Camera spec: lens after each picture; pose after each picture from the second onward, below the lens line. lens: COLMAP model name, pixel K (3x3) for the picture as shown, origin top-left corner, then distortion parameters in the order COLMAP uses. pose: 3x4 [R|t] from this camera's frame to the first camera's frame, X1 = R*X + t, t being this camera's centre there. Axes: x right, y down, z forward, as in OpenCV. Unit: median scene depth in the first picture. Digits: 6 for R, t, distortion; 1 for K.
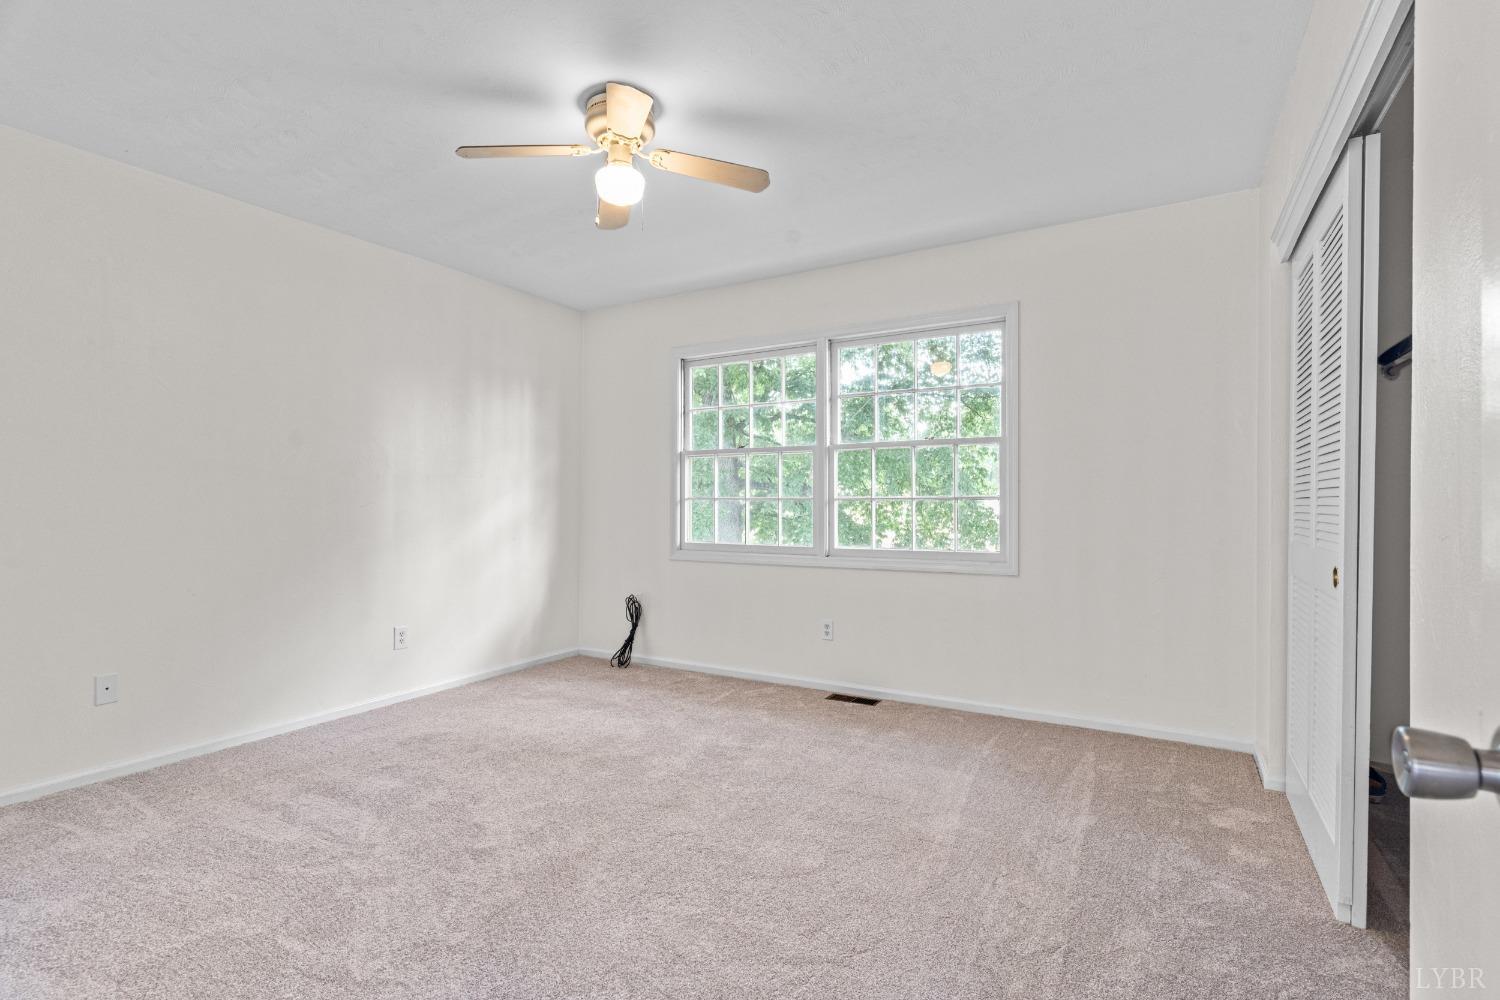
lens RADIAL K [[723.3, 0, 748.8], [0, 723.3, 498.5], [0, 0, 1]] dist [-0.003463, -0.000367]
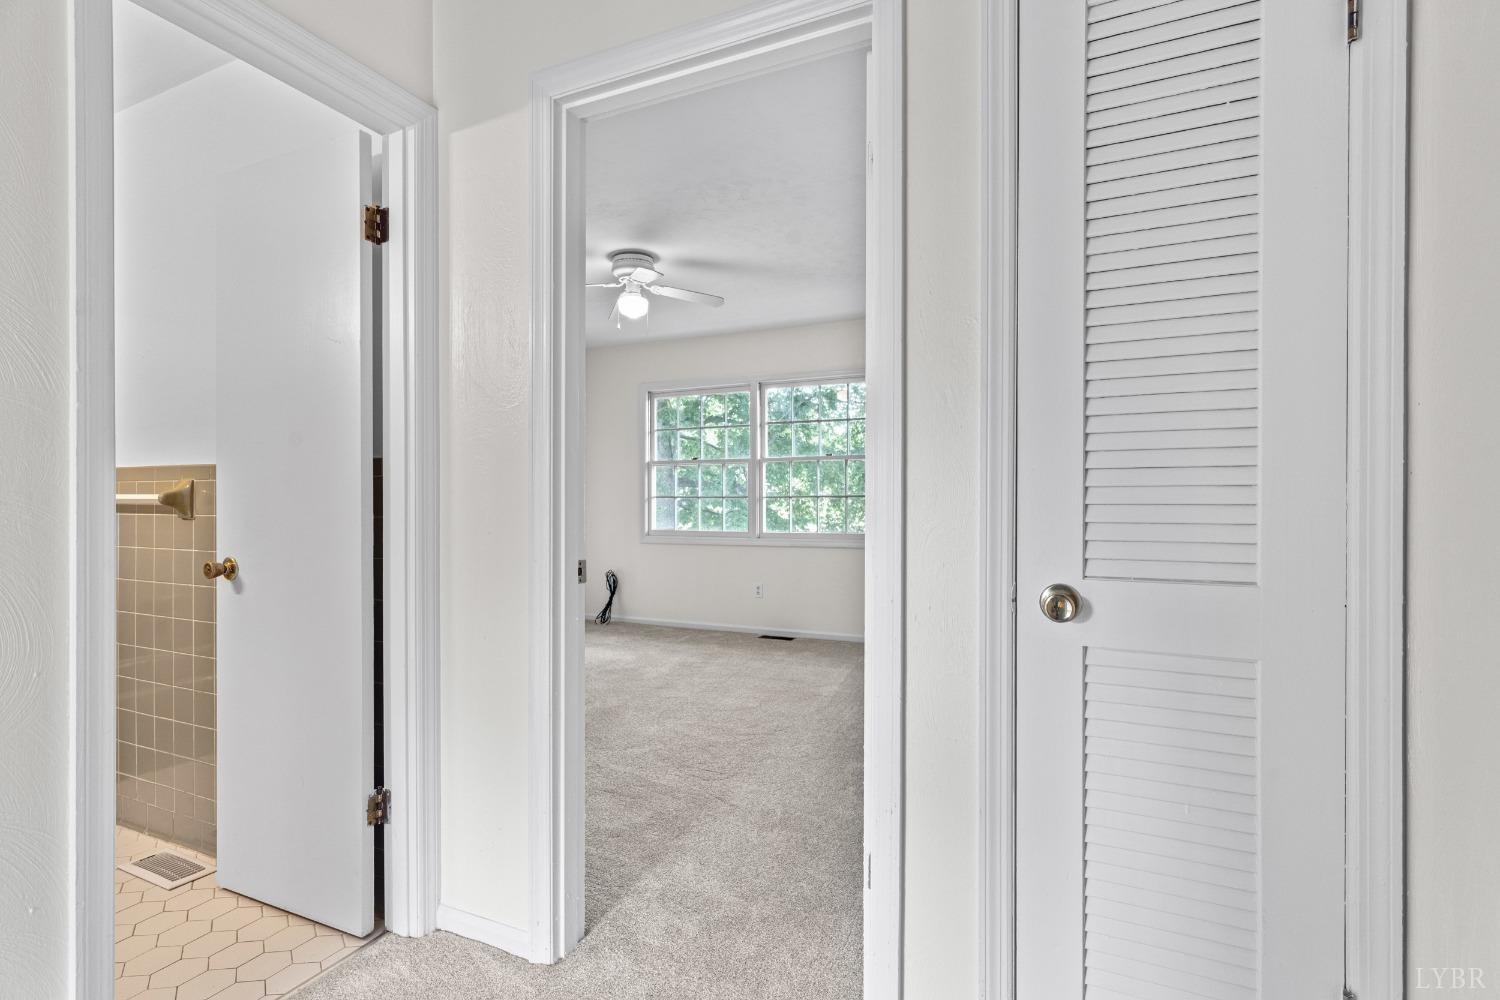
lens RADIAL K [[723.3, 0, 745.8], [0, 723.3, 497.7], [0, 0, 1]] dist [-0.003463, -0.000367]
pose [[0.995337, -0.002406, 0.096425, -0.048232], [0.002023, 0.999990, 0.004065, -0.003912], [-0.096434, -0.003851, 0.995332, -0.372465]]
